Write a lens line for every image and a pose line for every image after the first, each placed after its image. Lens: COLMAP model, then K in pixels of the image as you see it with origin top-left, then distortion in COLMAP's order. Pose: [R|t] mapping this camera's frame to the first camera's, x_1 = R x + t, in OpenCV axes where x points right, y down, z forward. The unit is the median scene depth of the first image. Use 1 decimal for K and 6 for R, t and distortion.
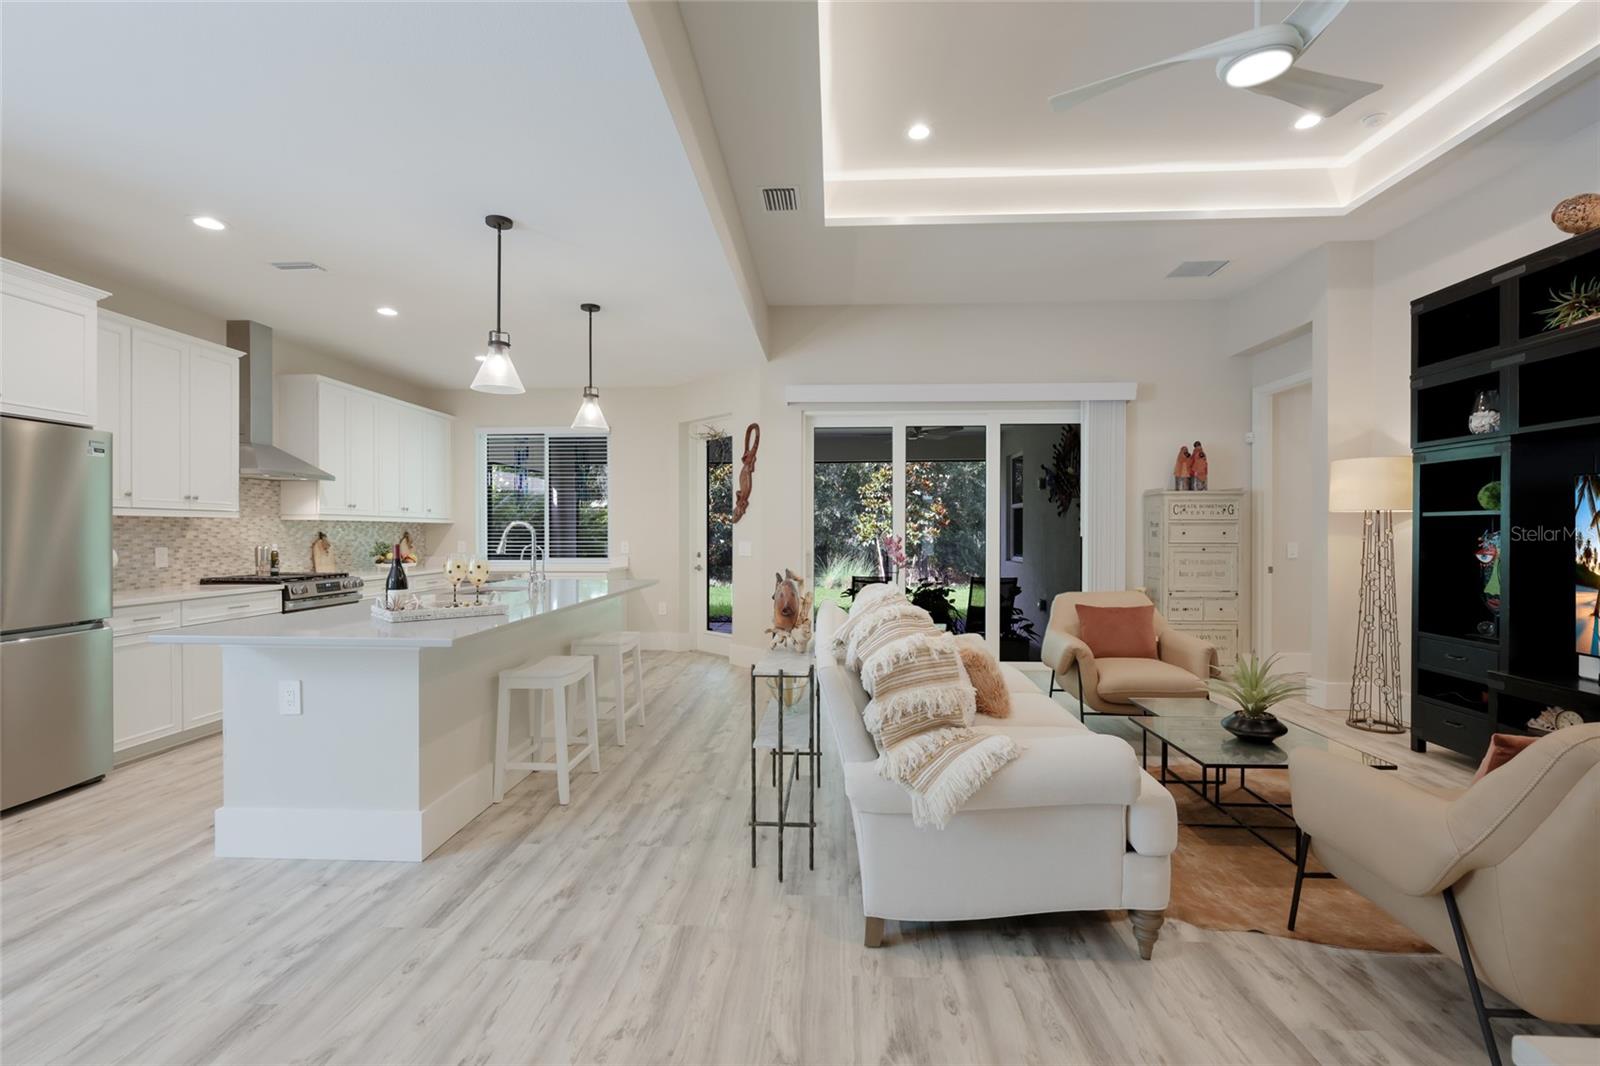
lens RADIAL K [[699.9, 0, 785.8], [0, 699.9, 537.5], [0, 0, 1]] dist [-0.000586, -0.000088]
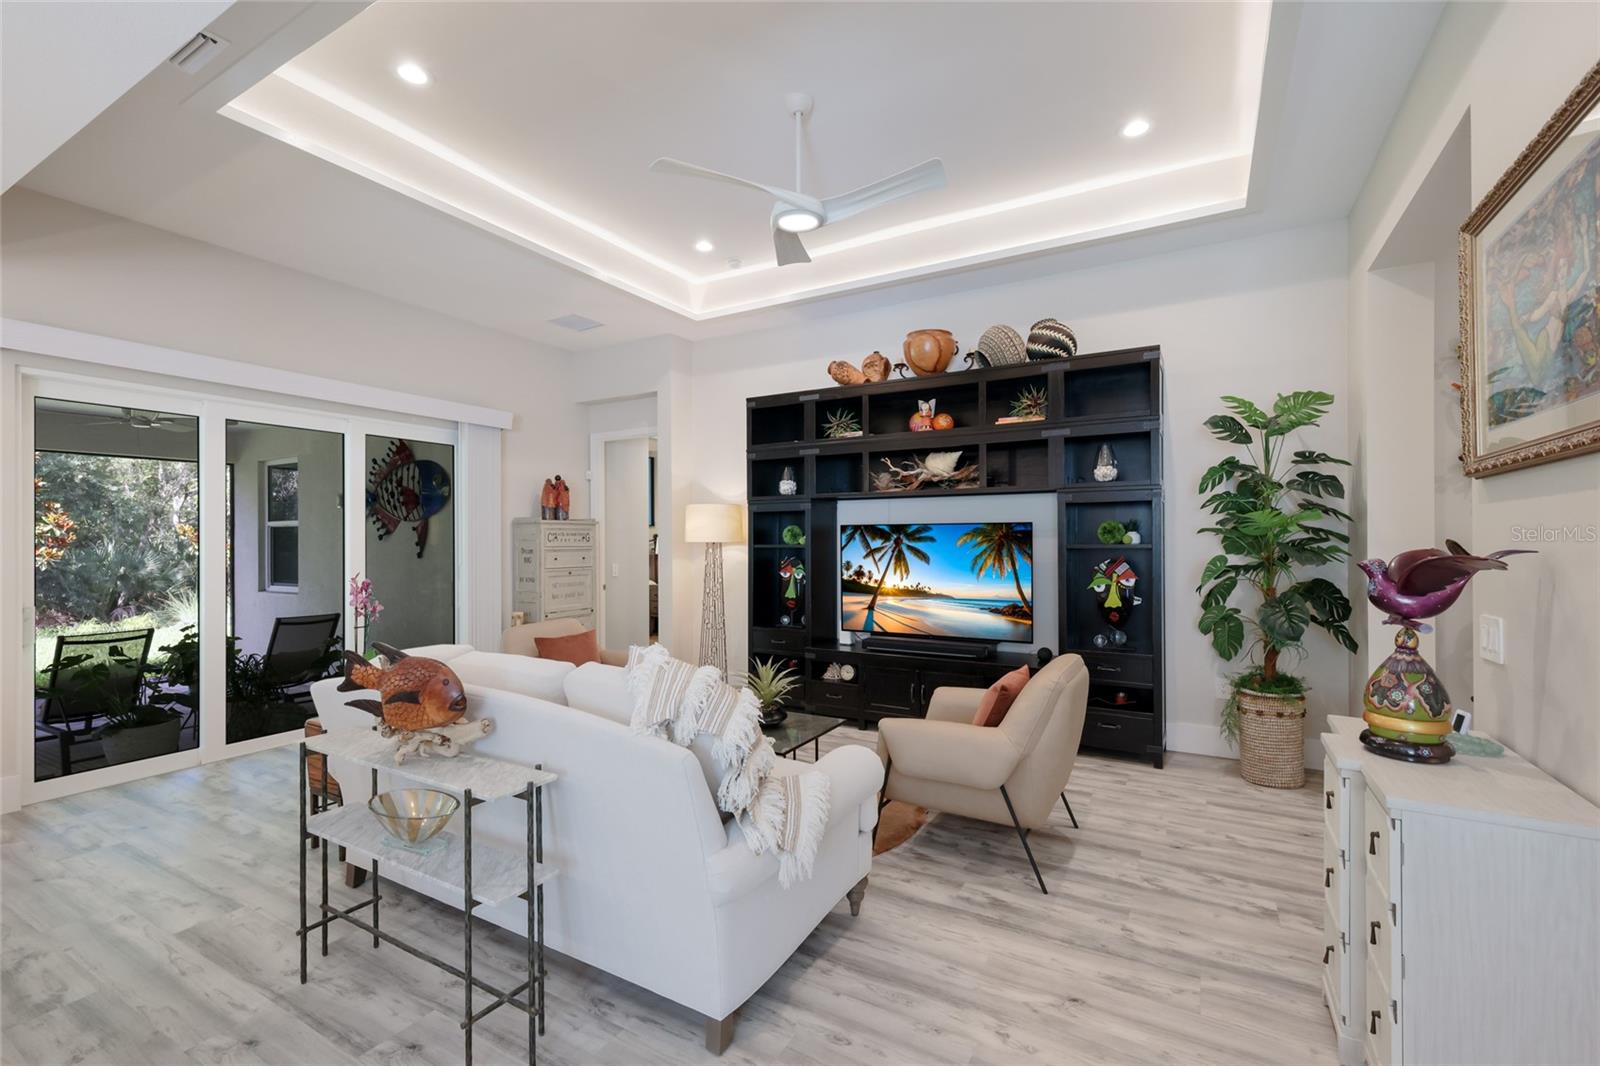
lens RADIAL K [[699.9, 0, 785.8], [0, 699.9, 537.5], [0, 0, 1]] dist [-0.000586, -0.000088]
pose [[0.451661, 0.000135, 0.892190, -0.331412], [0.015327, 0.999851, -0.007911, -0.035271], [-0.892058, 0.017248, 0.451592, 0.262150]]
